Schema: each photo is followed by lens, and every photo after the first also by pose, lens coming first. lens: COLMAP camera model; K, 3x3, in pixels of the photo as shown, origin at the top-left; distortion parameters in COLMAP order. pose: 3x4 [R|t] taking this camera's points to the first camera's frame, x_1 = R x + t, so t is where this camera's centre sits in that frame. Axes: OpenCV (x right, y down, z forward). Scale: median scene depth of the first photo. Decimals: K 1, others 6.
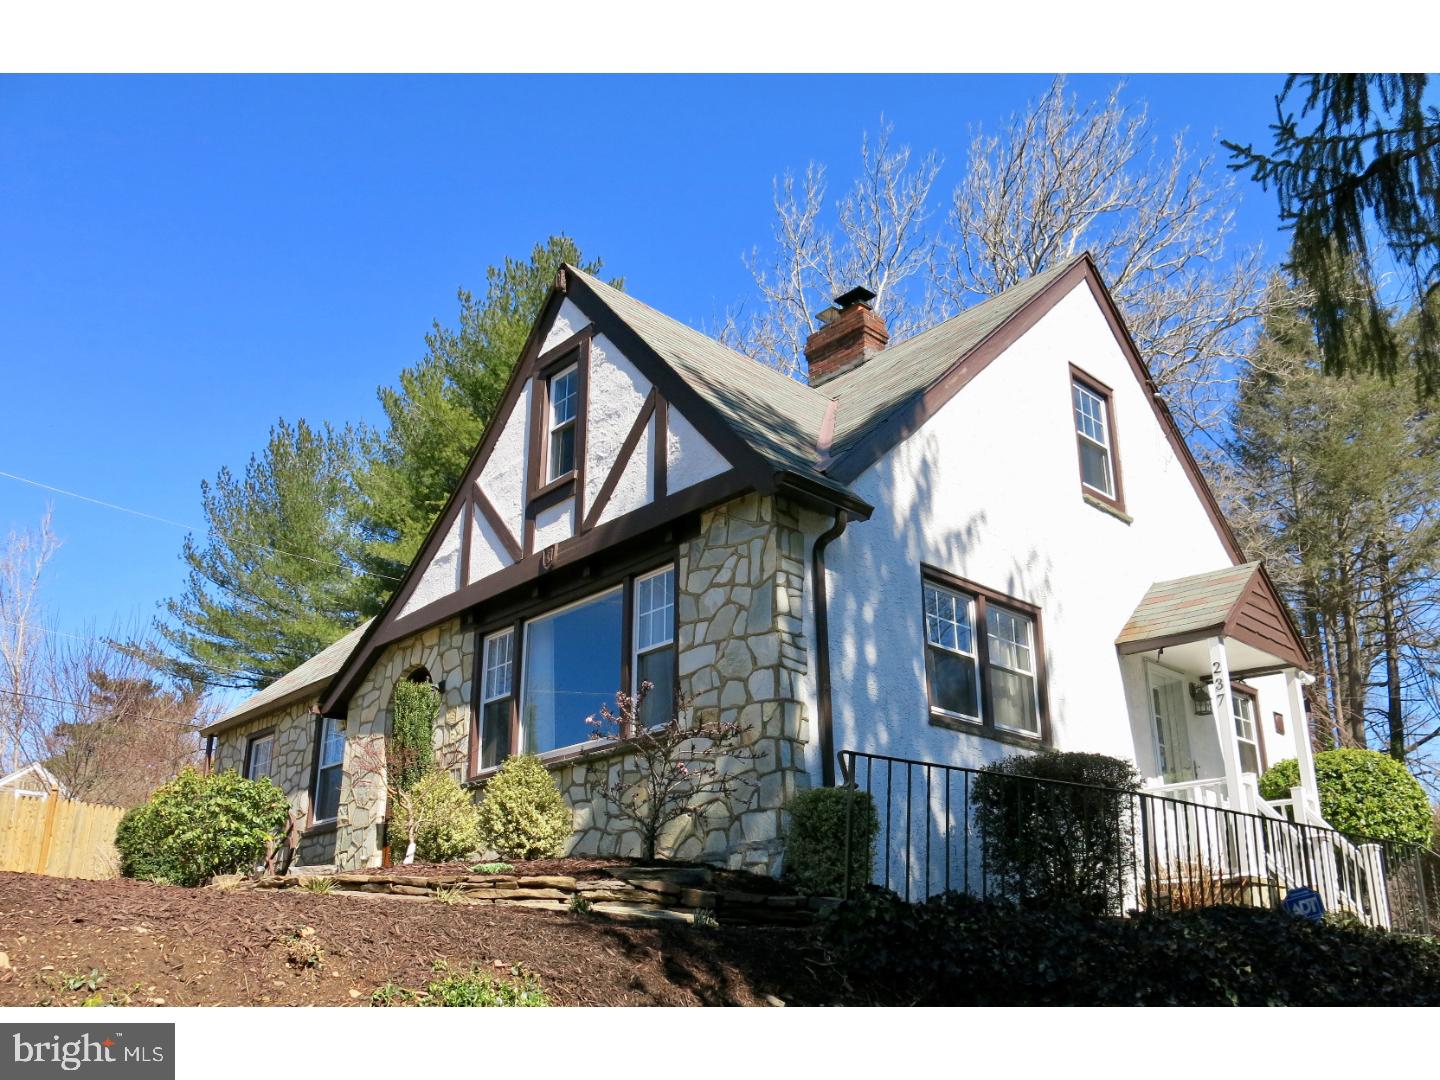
lens RADIAL K [[1163.5, 0, 720.4], [0, 1163.5, 543.0], [0, 0, 1]] dist [0.001338, 0.000509]
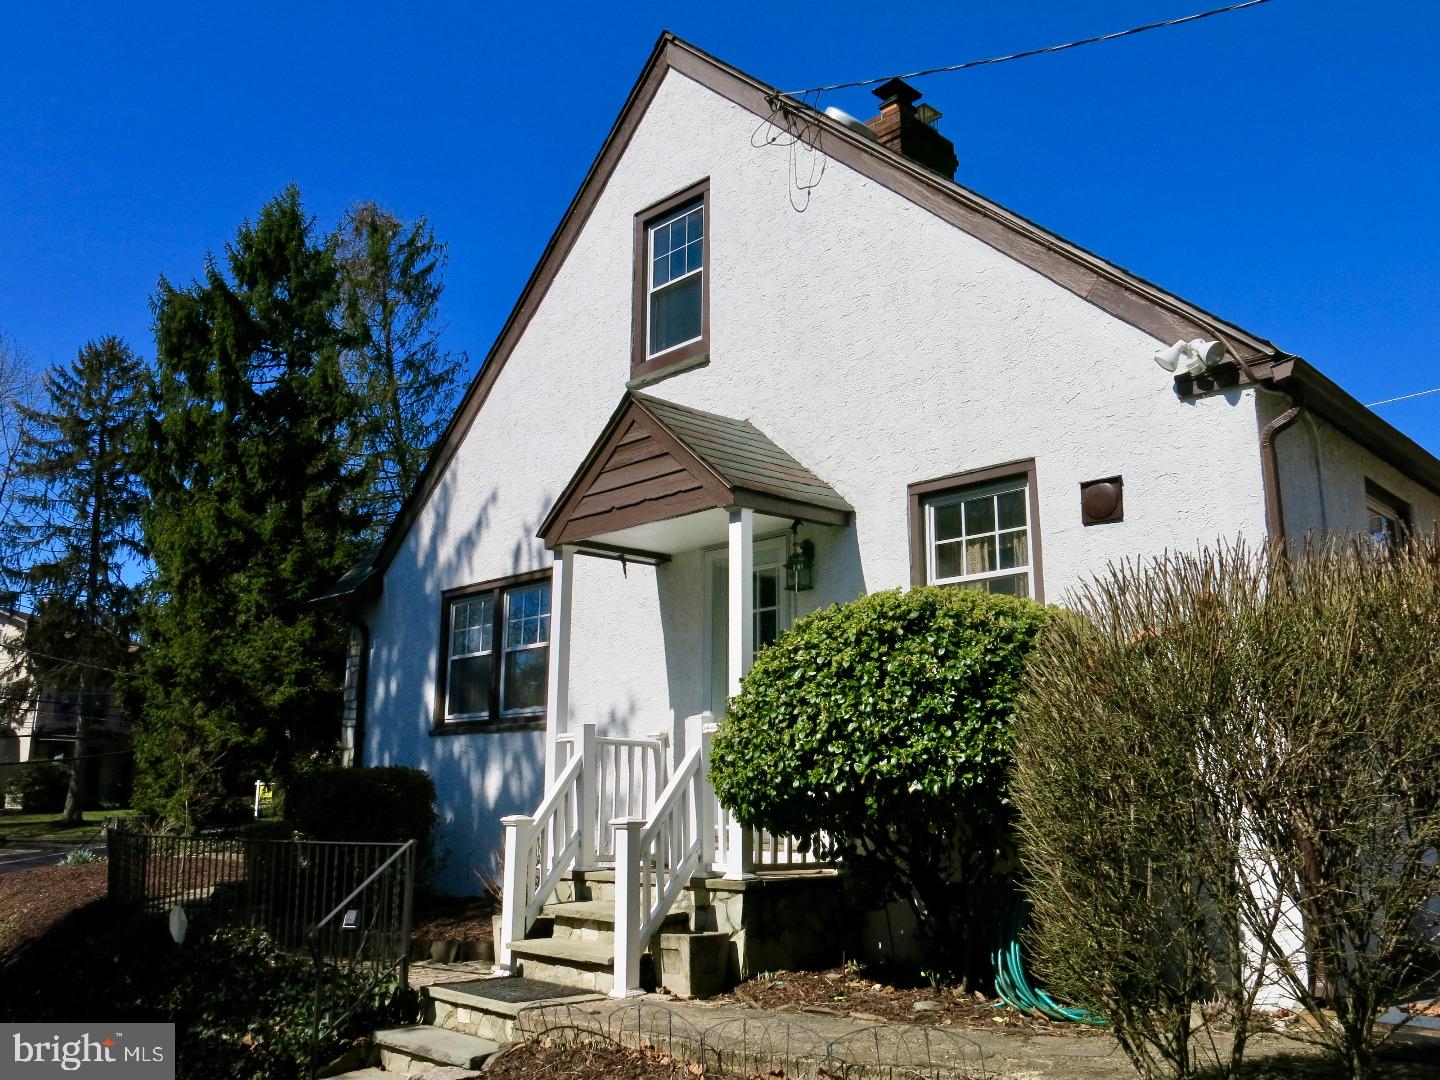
lens RADIAL K [[1286.6, 0, 720.2], [0, 1286.6, 539.4], [0, 0, 1]] dist [0.002505, 0.000389]
pose [[0.917864, 0.080187, 0.388710, -0.094977], [-0.092267, 0.995656, 0.012476, -0.108122], [-0.386022, -0.047317, 0.921275, -0.386382]]
